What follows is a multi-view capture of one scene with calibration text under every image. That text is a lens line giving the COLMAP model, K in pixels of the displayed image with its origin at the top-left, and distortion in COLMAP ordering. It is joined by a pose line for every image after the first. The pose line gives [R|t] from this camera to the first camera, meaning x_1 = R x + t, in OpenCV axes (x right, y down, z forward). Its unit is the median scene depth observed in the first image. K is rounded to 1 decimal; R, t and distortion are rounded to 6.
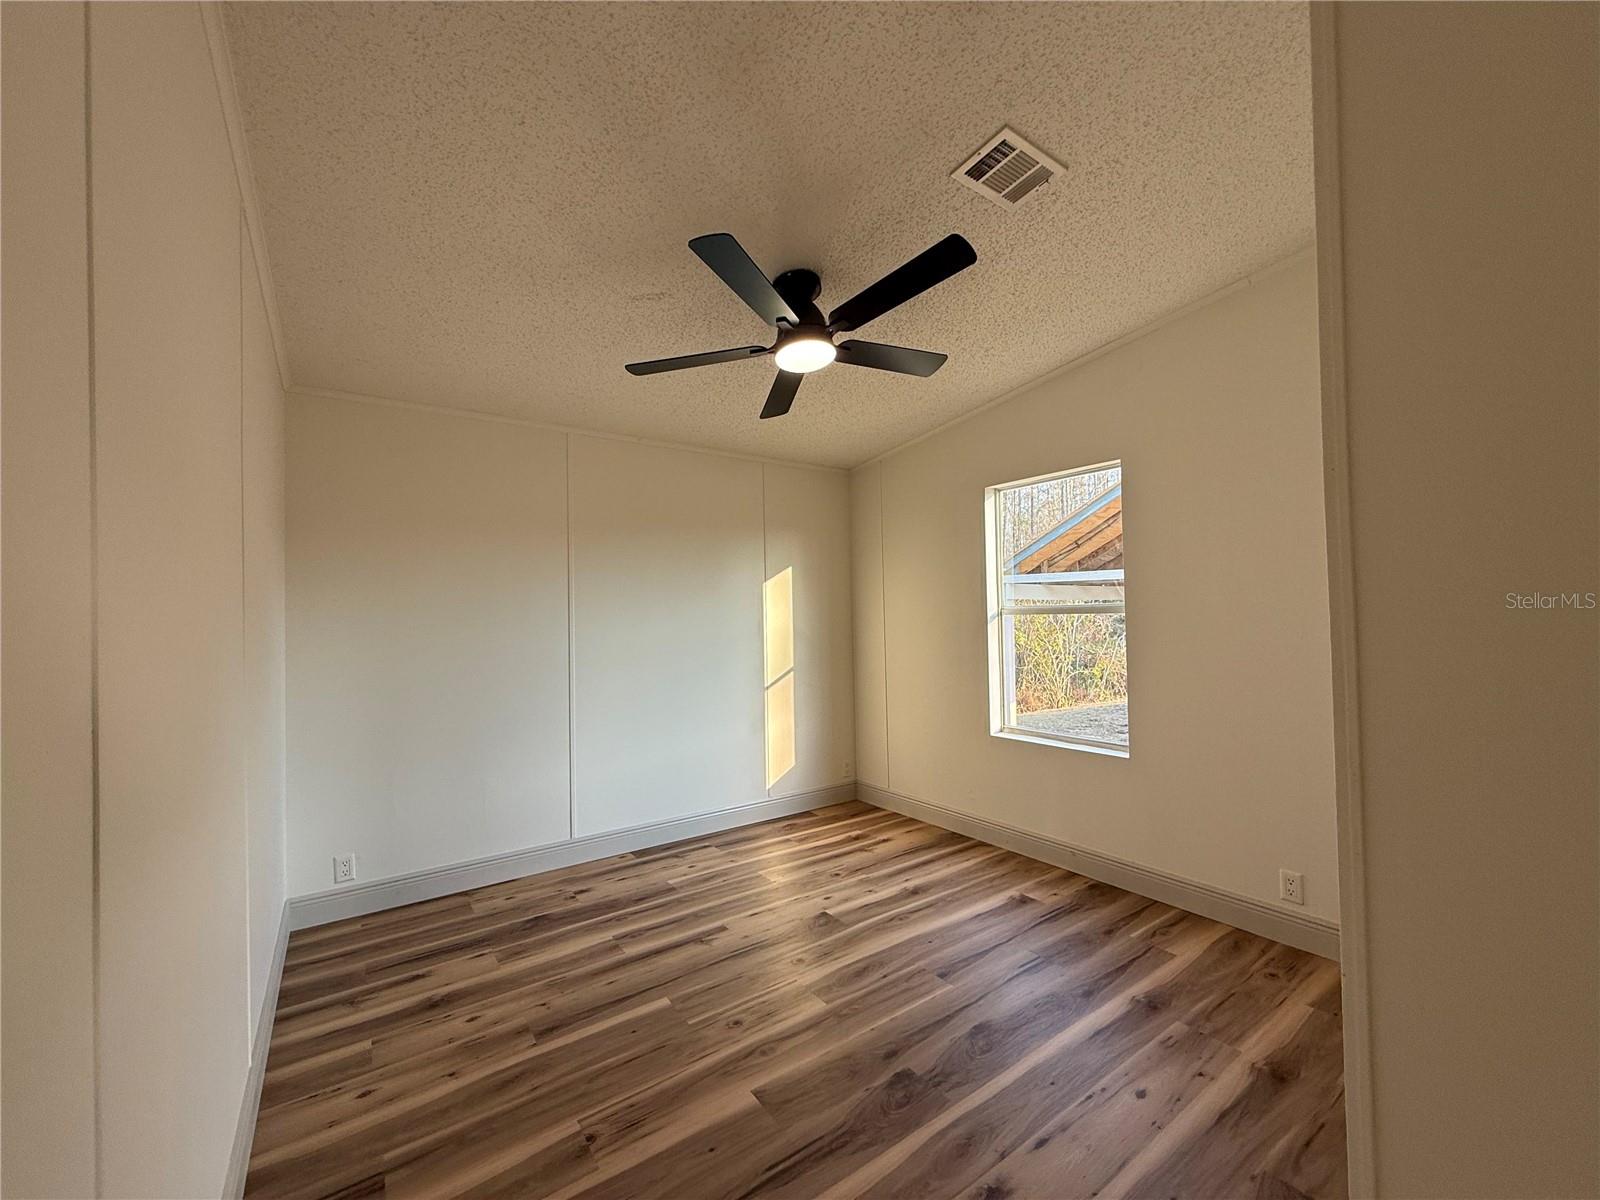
lens RADIAL K [[630.2, 0, 795.1], [0, 630.2, 604.3], [0, 0, 1]] dist [-0.009749, 0.002097]
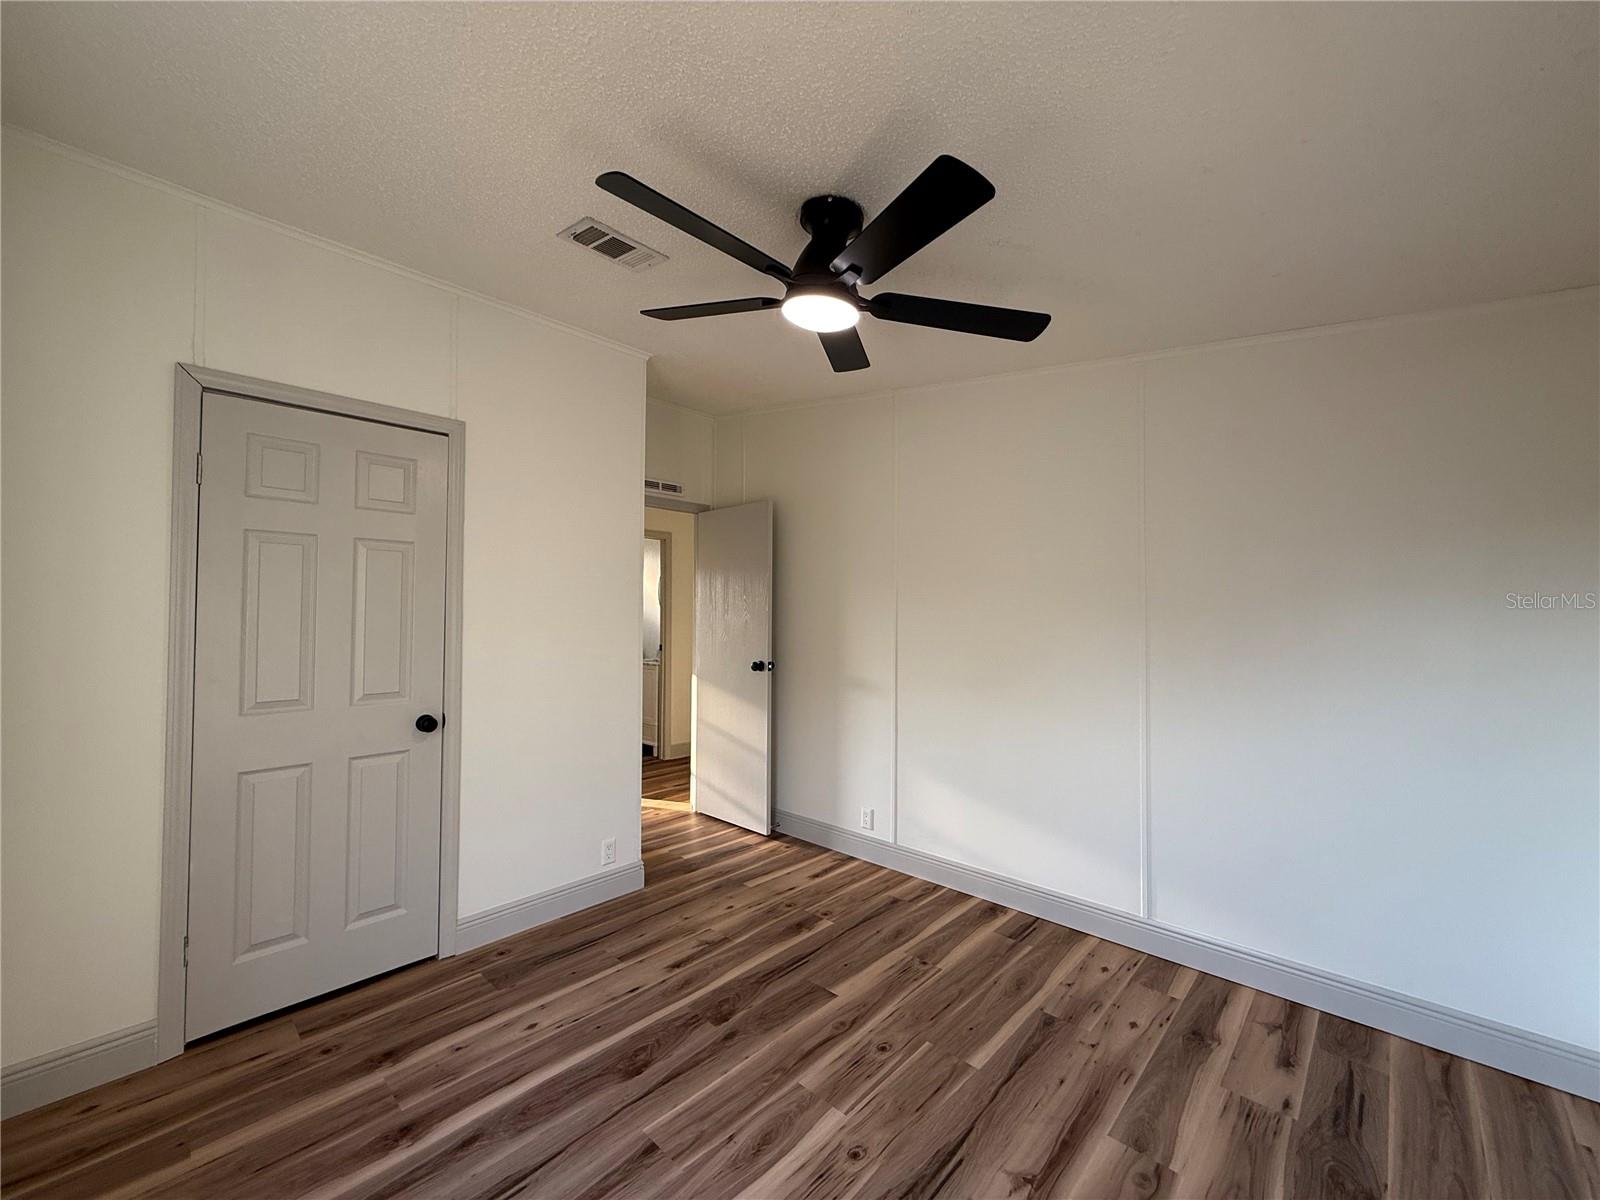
lens RADIAL K [[630.2, 0, 797.5], [0, 630.2, 605.2], [0, 0, 1]] dist [-0.009749, 0.002097]
pose [[-0.979074, 0.012032, -0.203148, 0.234413], [0.017368, 0.999549, -0.024505, -0.011721], [0.202762, -0.027520, -0.978841, 1.981042]]
